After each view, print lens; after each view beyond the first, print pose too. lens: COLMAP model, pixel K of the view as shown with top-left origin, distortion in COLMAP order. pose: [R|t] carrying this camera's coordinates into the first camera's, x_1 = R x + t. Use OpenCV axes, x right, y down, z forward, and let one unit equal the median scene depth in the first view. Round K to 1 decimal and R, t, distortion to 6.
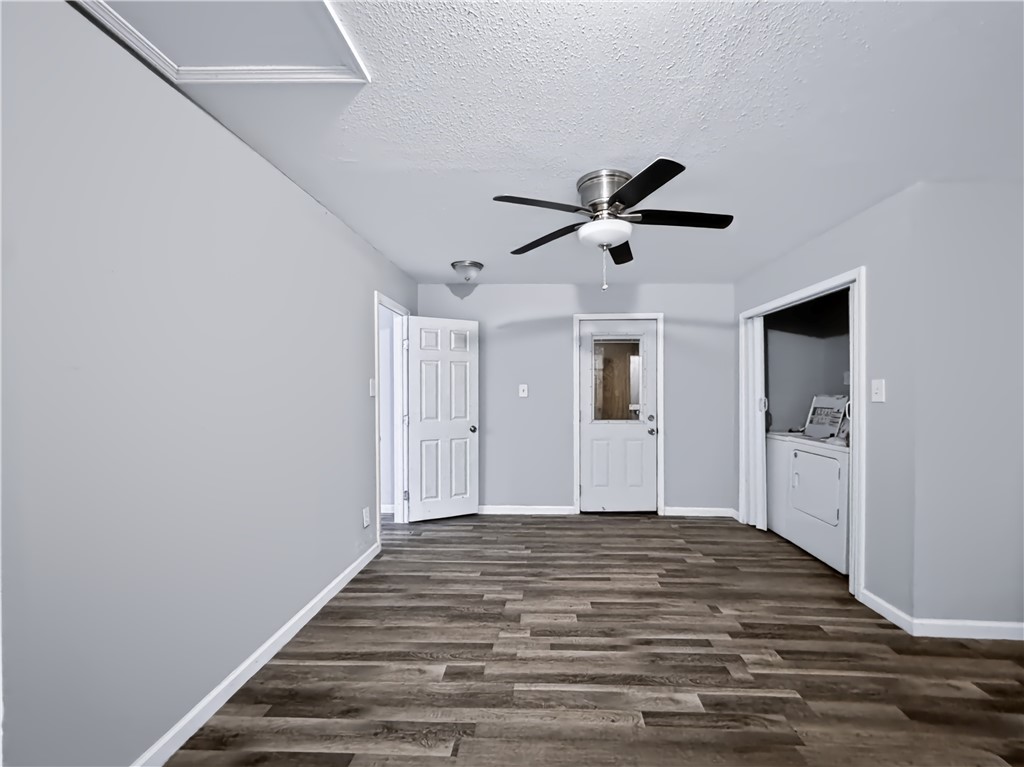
lens RADIAL K [[414.0, 0, 512.0], [0, 414.0, 383.5], [0, 0, 1]] dist [-0.001548, -0.000641]
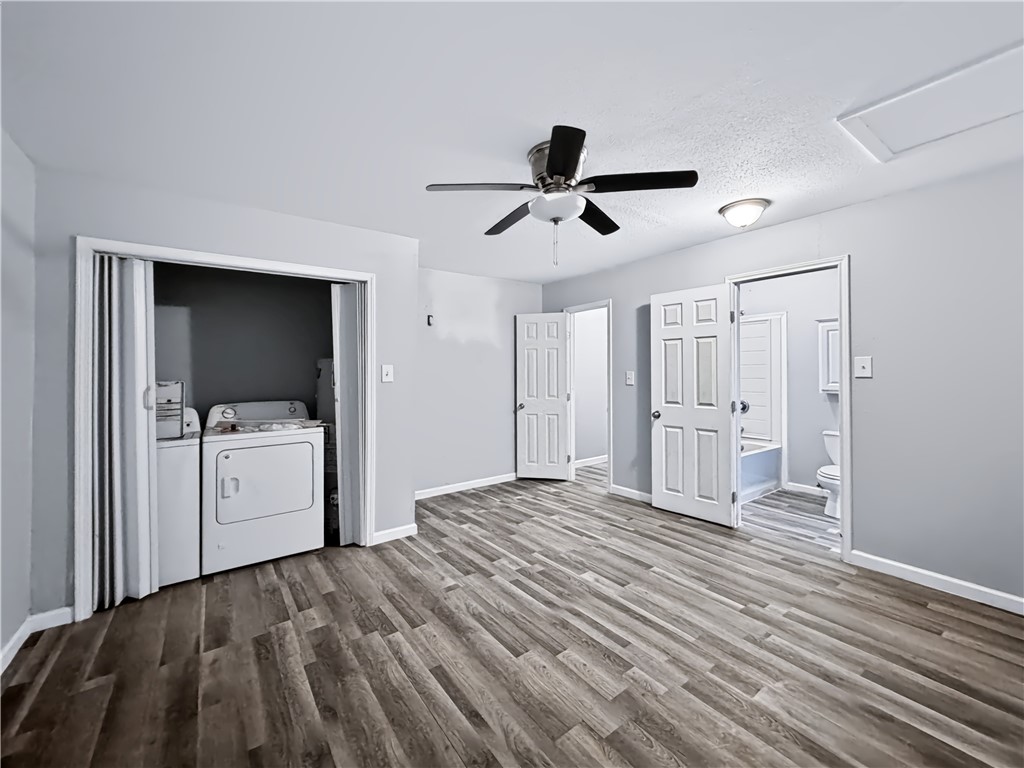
lens RADIAL K [[414.0, 0, 512.0], [0, 414.0, 384.0], [0, 0, 1]] dist [-0.001548, -0.000641]
pose [[-0.643927, -0.016845, 0.764902, -0.430478], [-0.001146, 0.999778, 0.021053, 0.019153], [-0.765086, 0.012680, -0.643803, 1.727215]]
